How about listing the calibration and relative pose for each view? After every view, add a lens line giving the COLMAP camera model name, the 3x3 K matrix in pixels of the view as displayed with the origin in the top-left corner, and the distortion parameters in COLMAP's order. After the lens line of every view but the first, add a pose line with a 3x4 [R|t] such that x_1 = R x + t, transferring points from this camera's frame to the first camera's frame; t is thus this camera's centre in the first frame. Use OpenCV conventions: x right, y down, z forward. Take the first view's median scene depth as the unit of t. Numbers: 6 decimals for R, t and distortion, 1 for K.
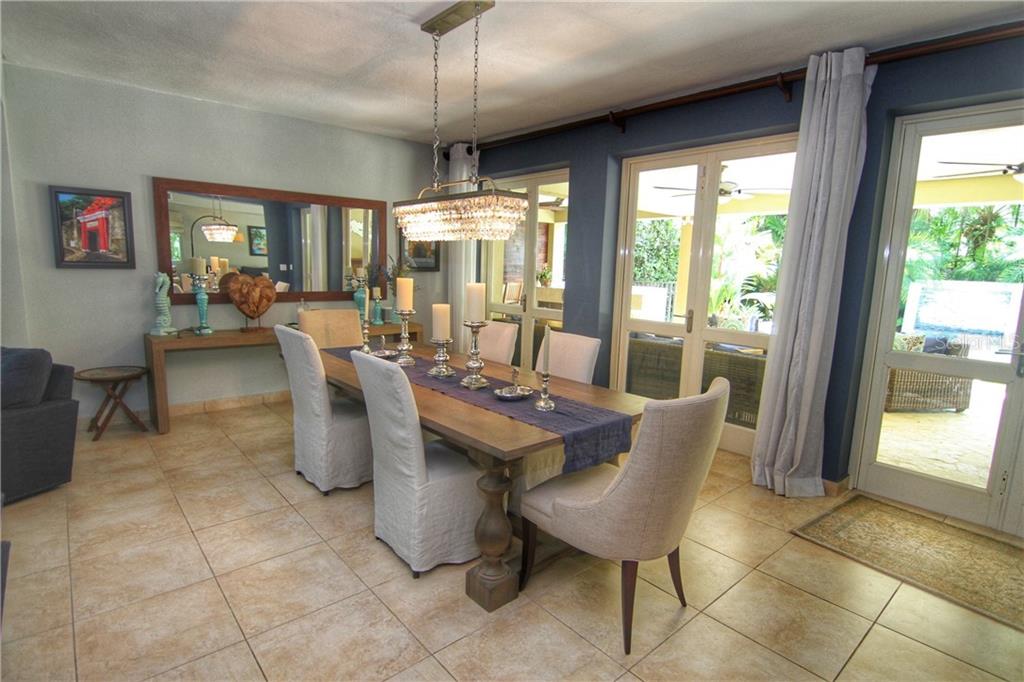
lens RADIAL K [[521.6, 0, 509.8], [0, 521.6, 344.9], [0, 0, 1]] dist [-0.018333, -0.000689]
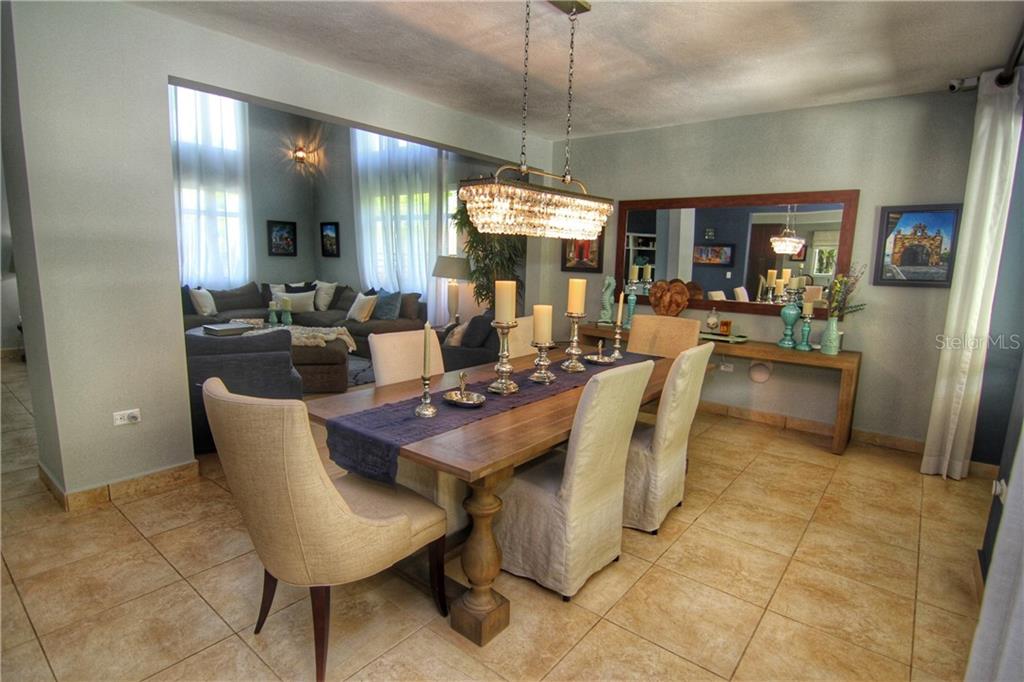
lens RADIAL K [[521.6, 0, 510.0], [0, 521.6, 340.1], [0, 0, 1]] dist [-0.018333, -0.000689]
pose [[0.169238, 0.126659, -0.977403, 0.557311], [-0.174293, 0.979924, 0.096807, -0.068438], [0.970041, 0.153971, 0.187917, 0.553527]]
